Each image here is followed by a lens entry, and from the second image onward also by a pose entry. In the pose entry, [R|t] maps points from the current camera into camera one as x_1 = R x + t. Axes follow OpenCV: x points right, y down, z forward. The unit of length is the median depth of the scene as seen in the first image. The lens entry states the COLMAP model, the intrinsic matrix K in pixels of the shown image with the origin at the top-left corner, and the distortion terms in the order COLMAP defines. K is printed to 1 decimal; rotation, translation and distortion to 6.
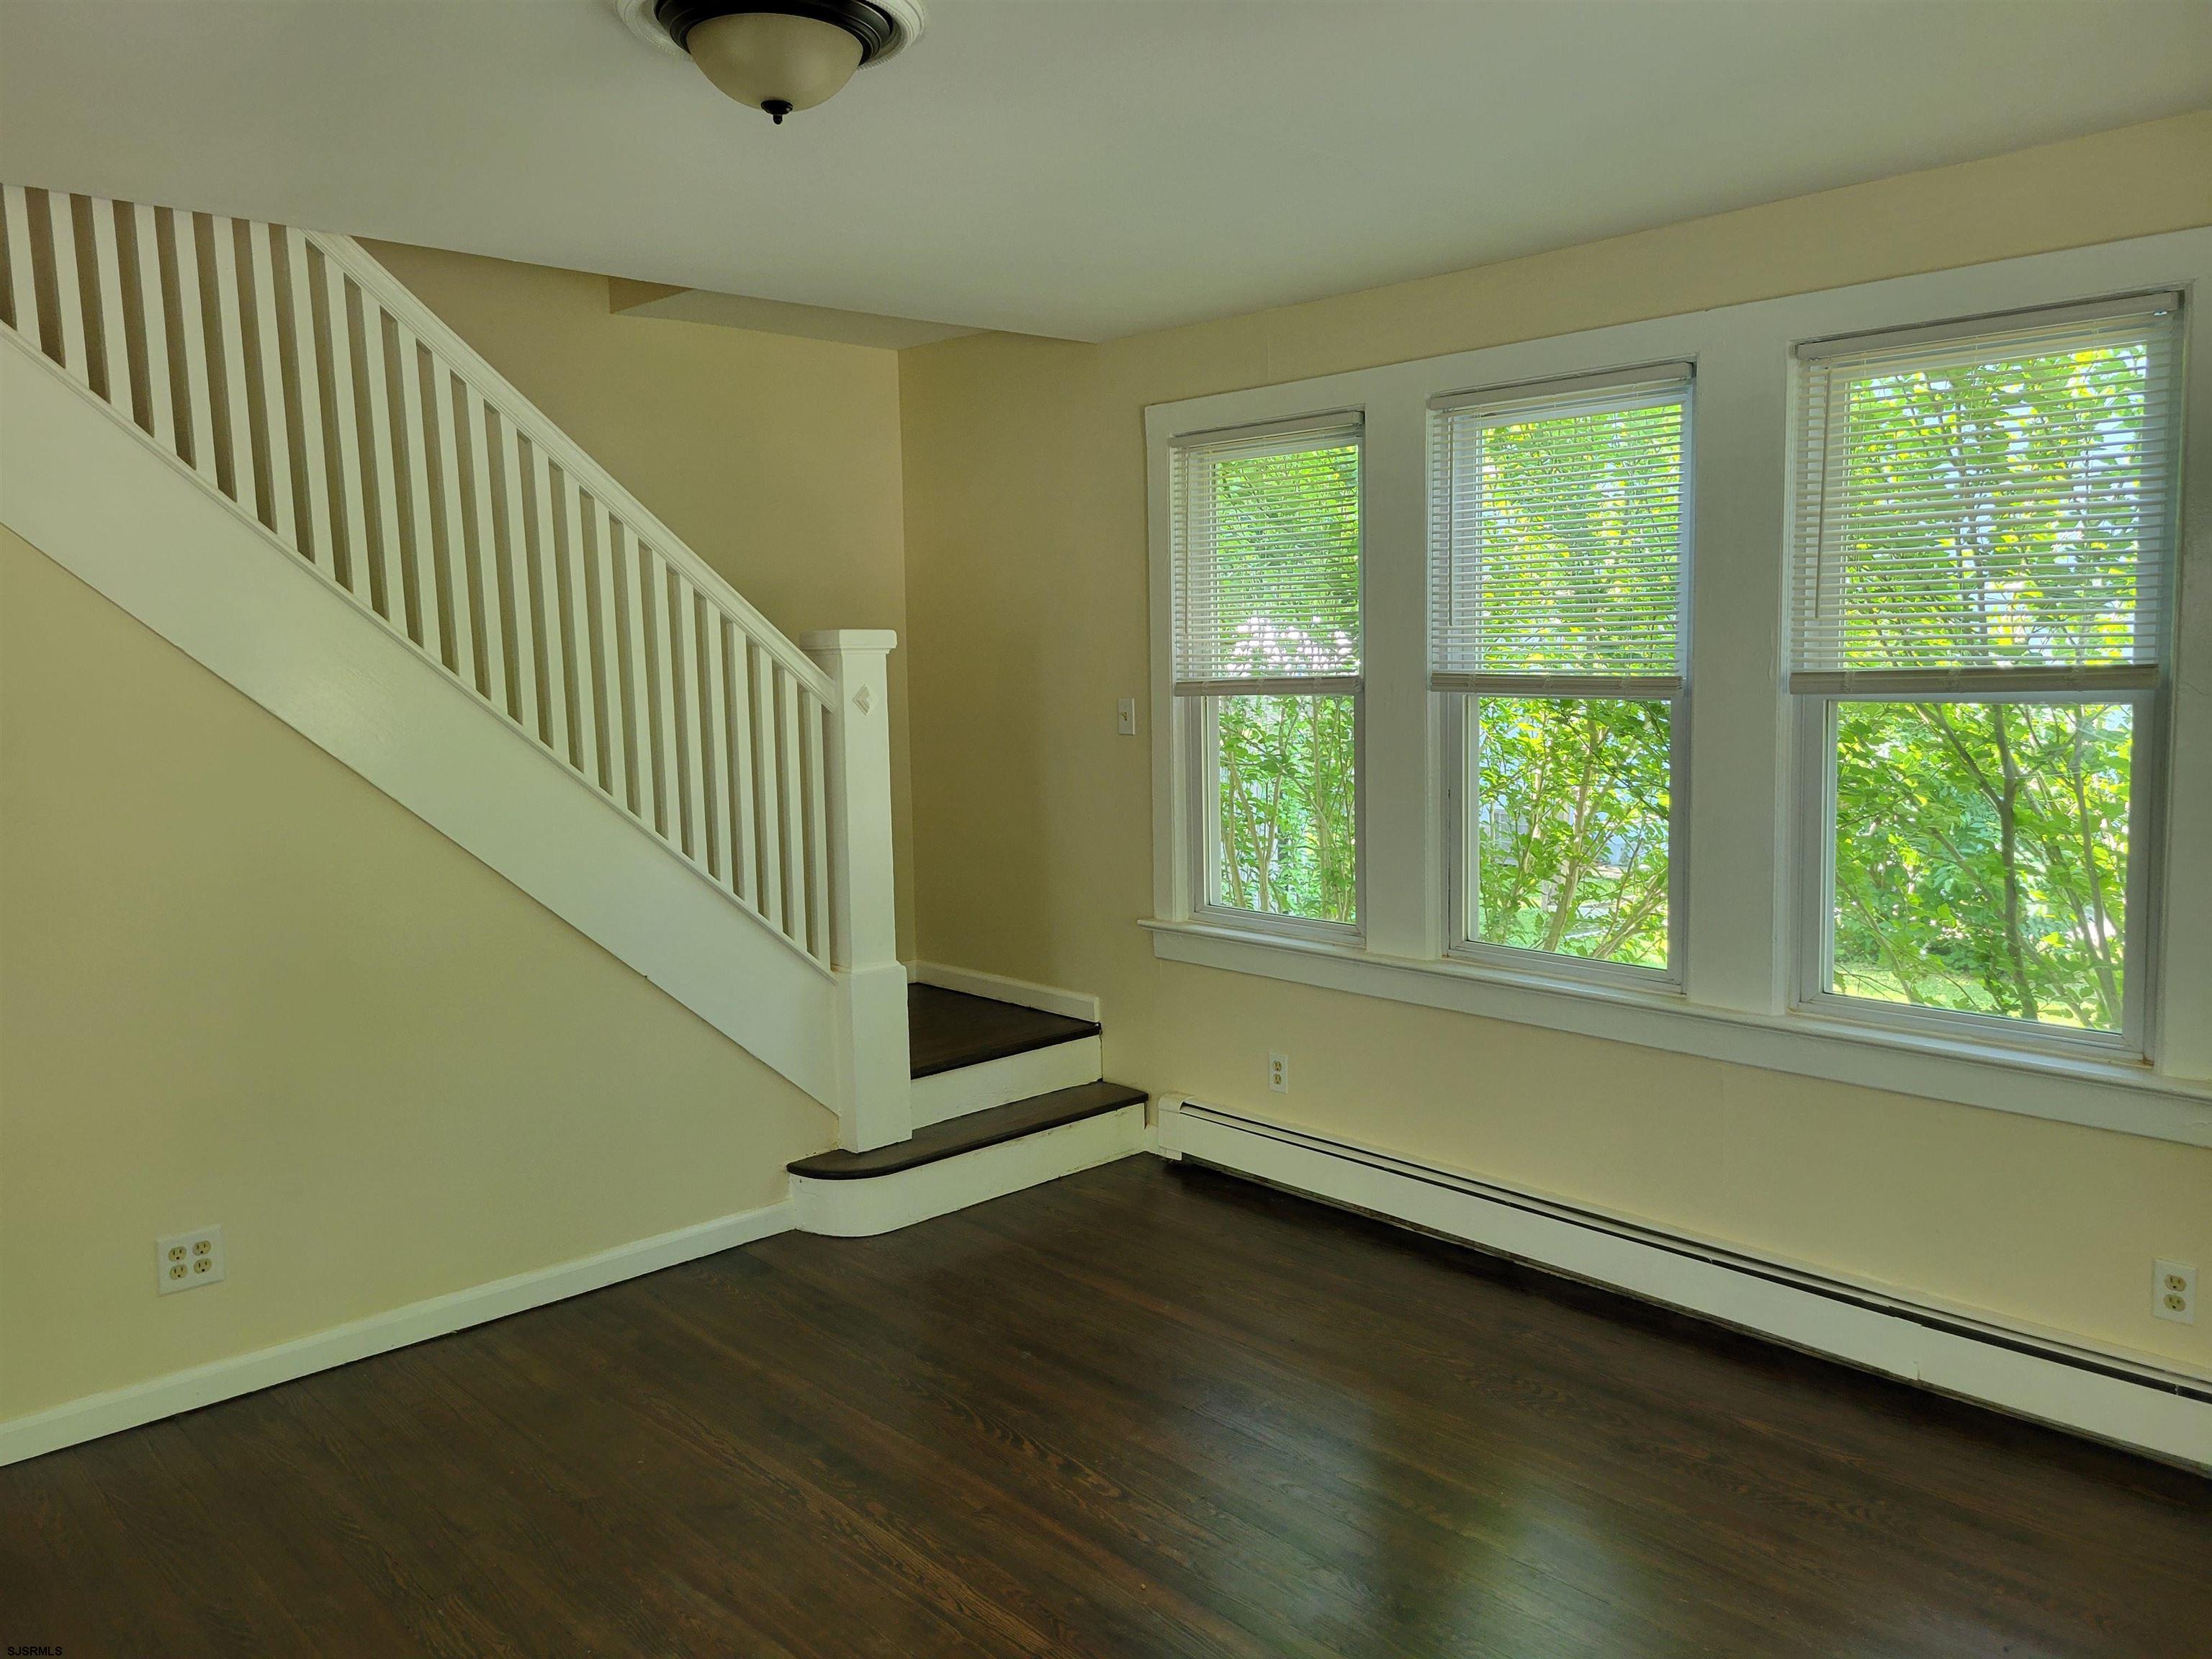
lens RADIAL K [[1664.3, 0, 1110.4], [0, 1664.3, 814.6], [0, 0, 1]] dist [0.048601, -0.038008]
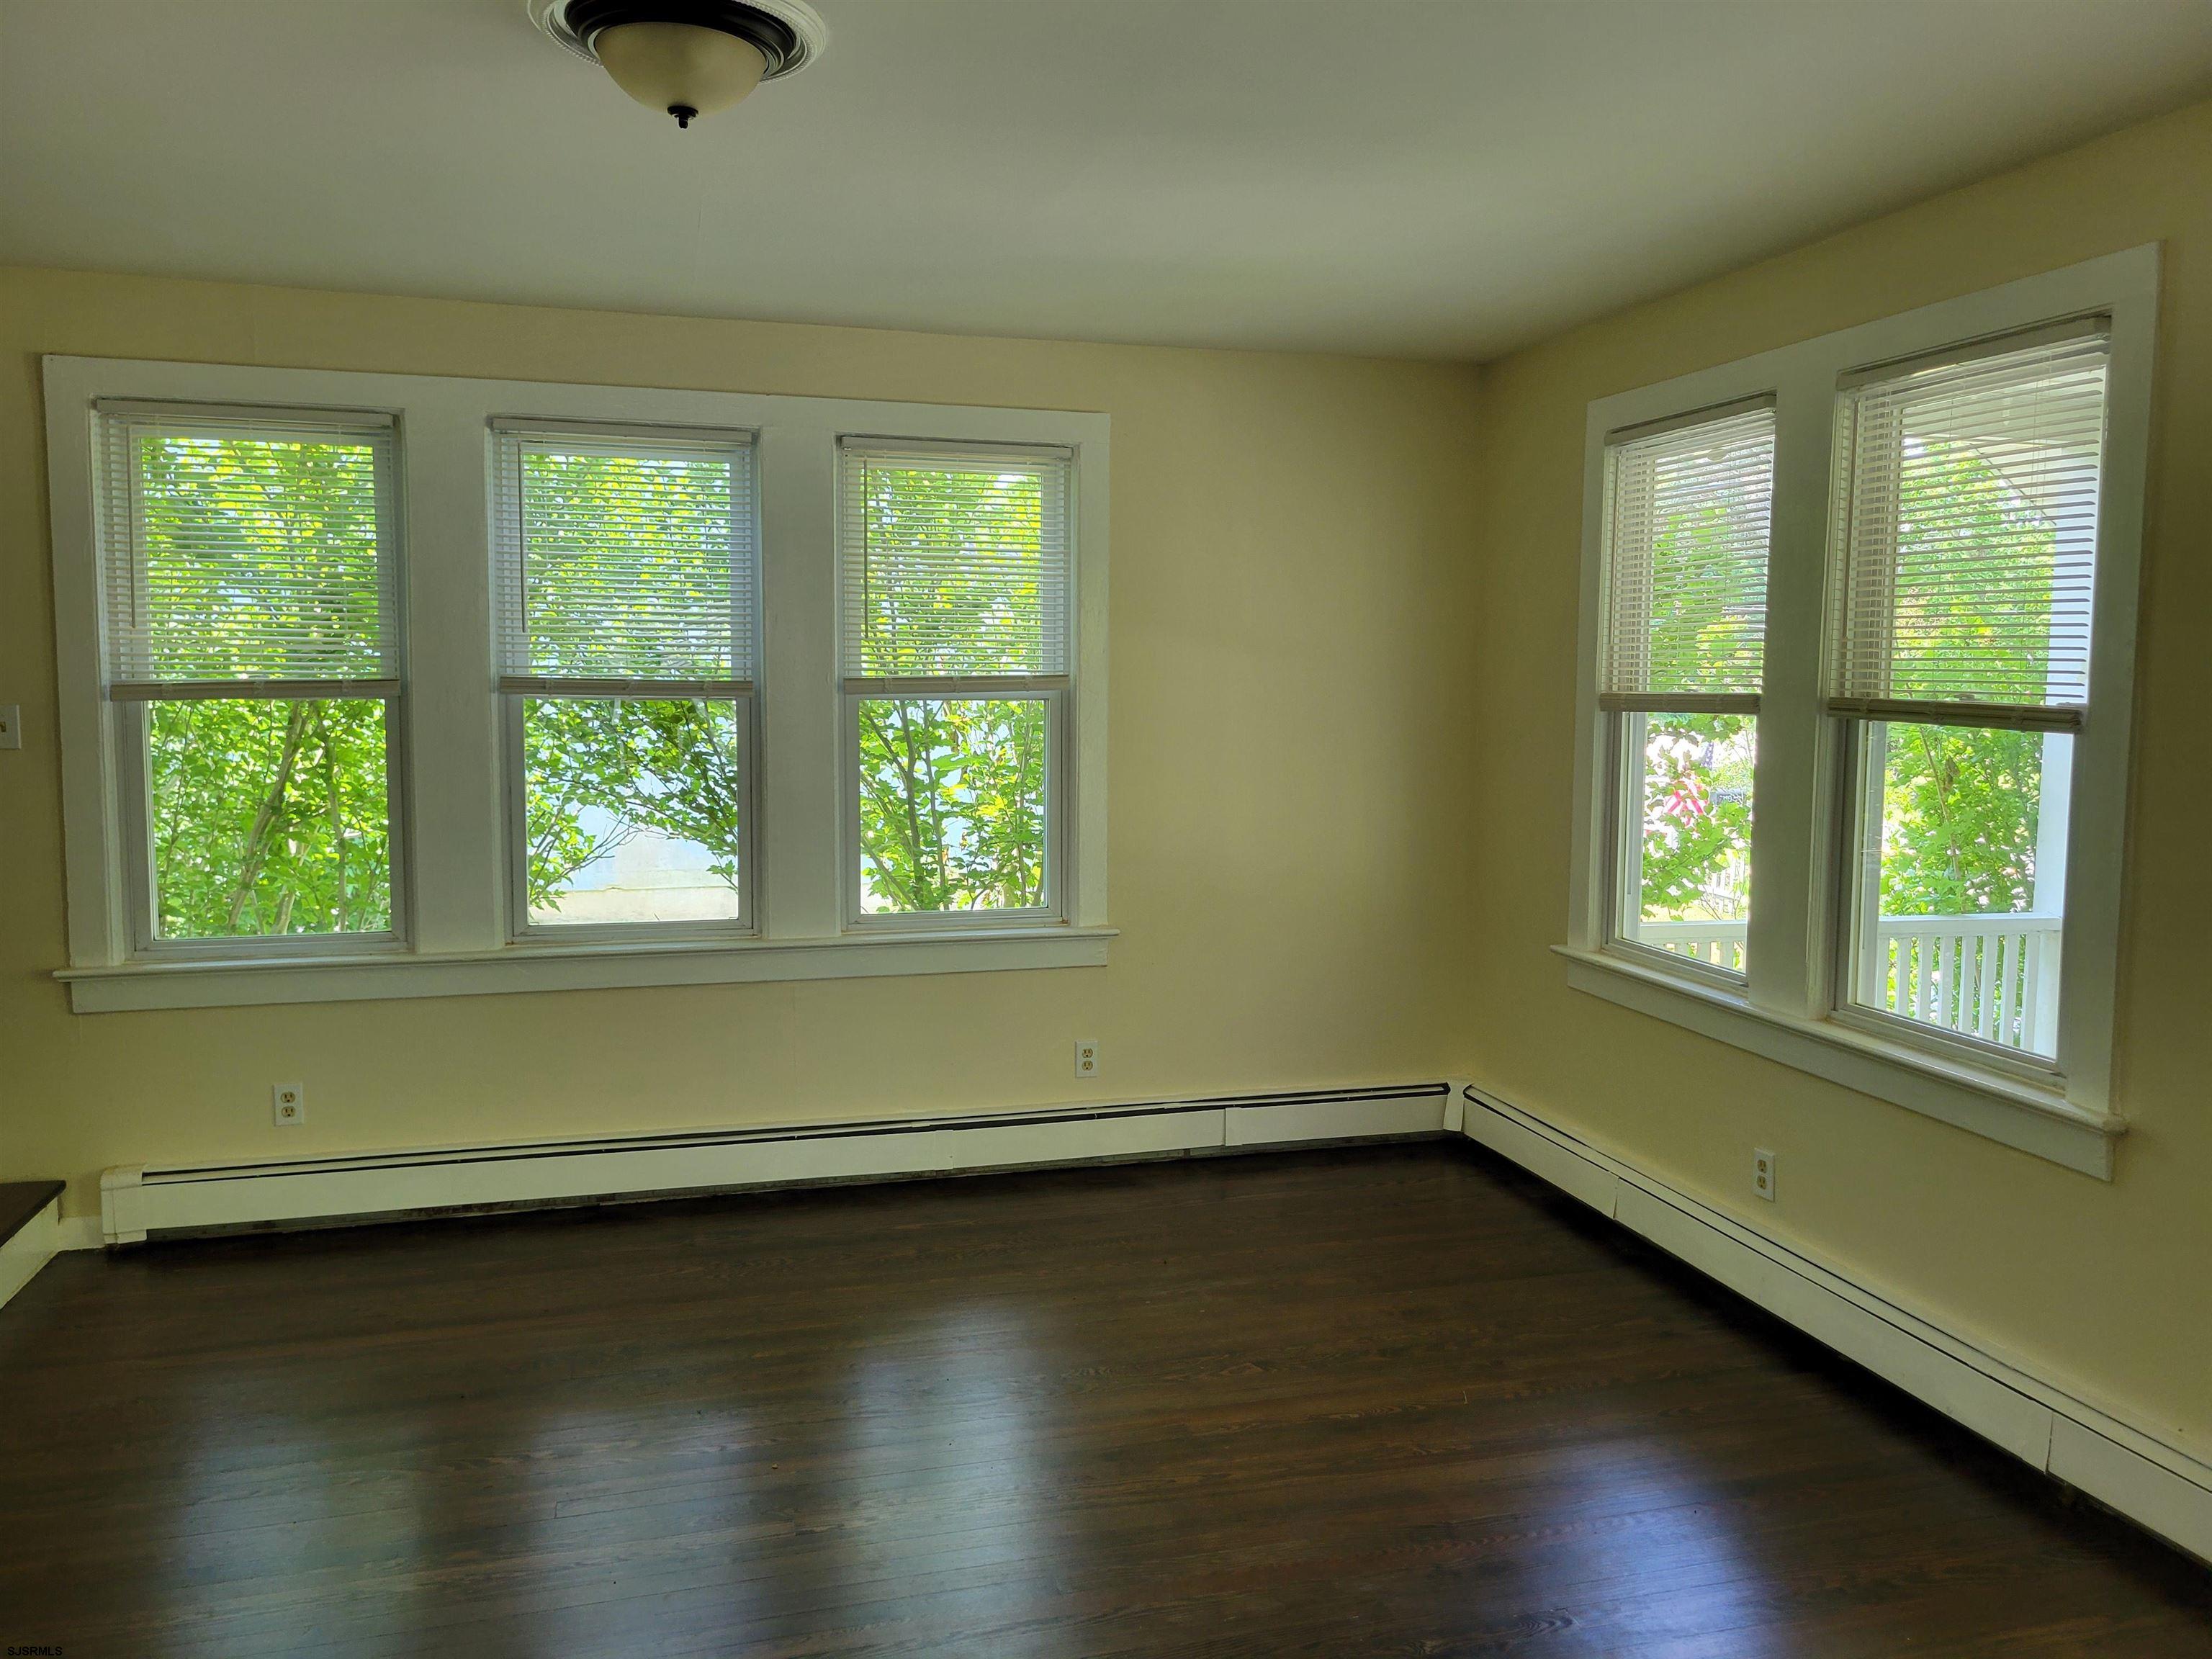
lens RADIAL K [[1664.3, 0, 1110.4], [0, 1664.3, 814.6], [0, 0, 1]] dist [0.048601, -0.038008]
pose [[0.449998, -0.060370, 0.890987, -0.572558], [0.076880, 0.996627, 0.028699, 0.001901], [-0.889714, 0.055585, 0.453122, 0.172496]]
